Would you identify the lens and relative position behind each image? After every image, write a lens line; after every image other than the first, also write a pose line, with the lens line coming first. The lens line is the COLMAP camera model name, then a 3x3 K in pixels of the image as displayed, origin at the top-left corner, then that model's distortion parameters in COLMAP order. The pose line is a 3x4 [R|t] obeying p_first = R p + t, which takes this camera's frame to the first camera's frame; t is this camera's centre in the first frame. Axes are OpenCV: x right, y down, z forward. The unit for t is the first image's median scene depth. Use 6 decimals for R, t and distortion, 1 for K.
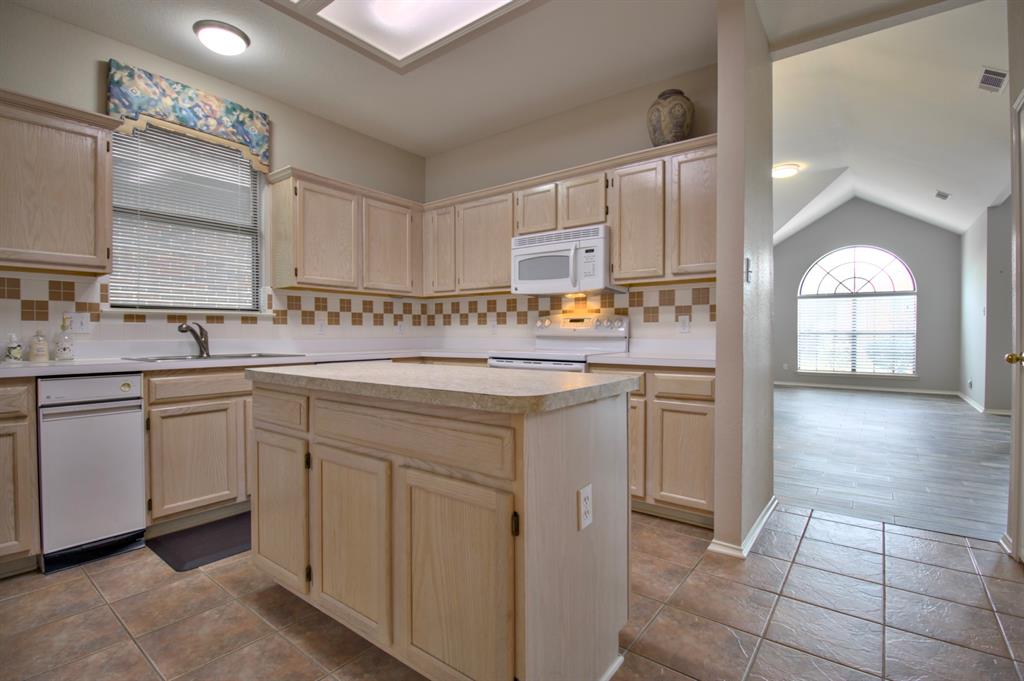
lens RADIAL K [[475.1, 0, 507.3], [0, 475.1, 338.6], [0, 0, 1]] dist [0.001578, -0.015042]
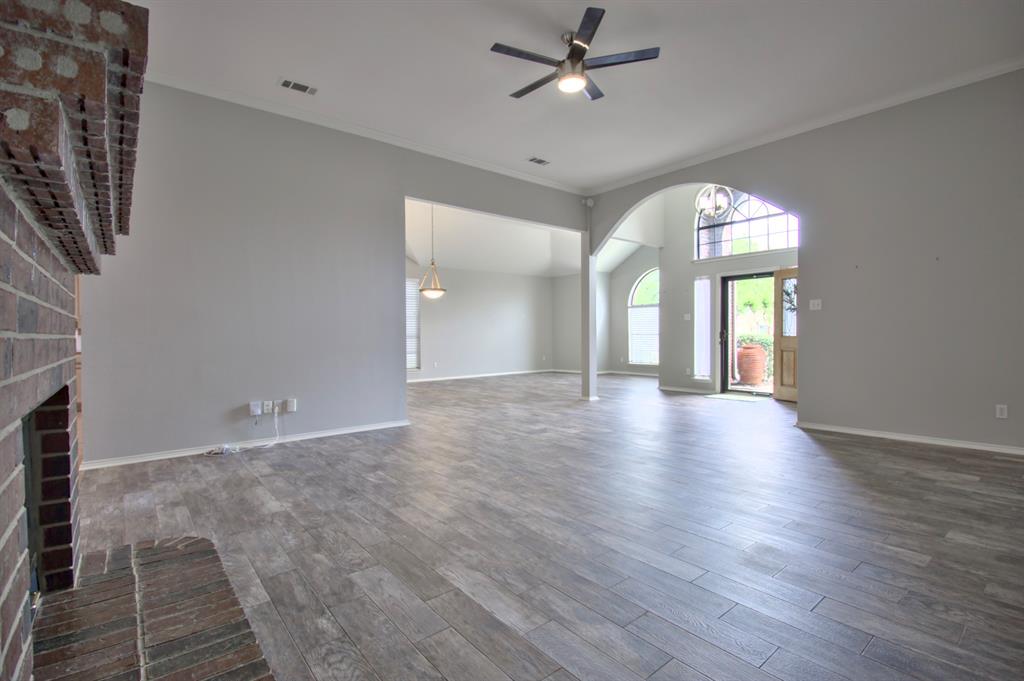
lens RADIAL K [[475.1, 0, 507.3], [0, 475.1, 338.6], [0, 0, 1]] dist [0.001578, -0.015042]
pose [[0.972887, -0.005827, -0.231207, 1.691633], [0.005298, 0.999982, -0.002910, 0.006862], [0.231220, 0.001606, 0.972900, -1.027294]]
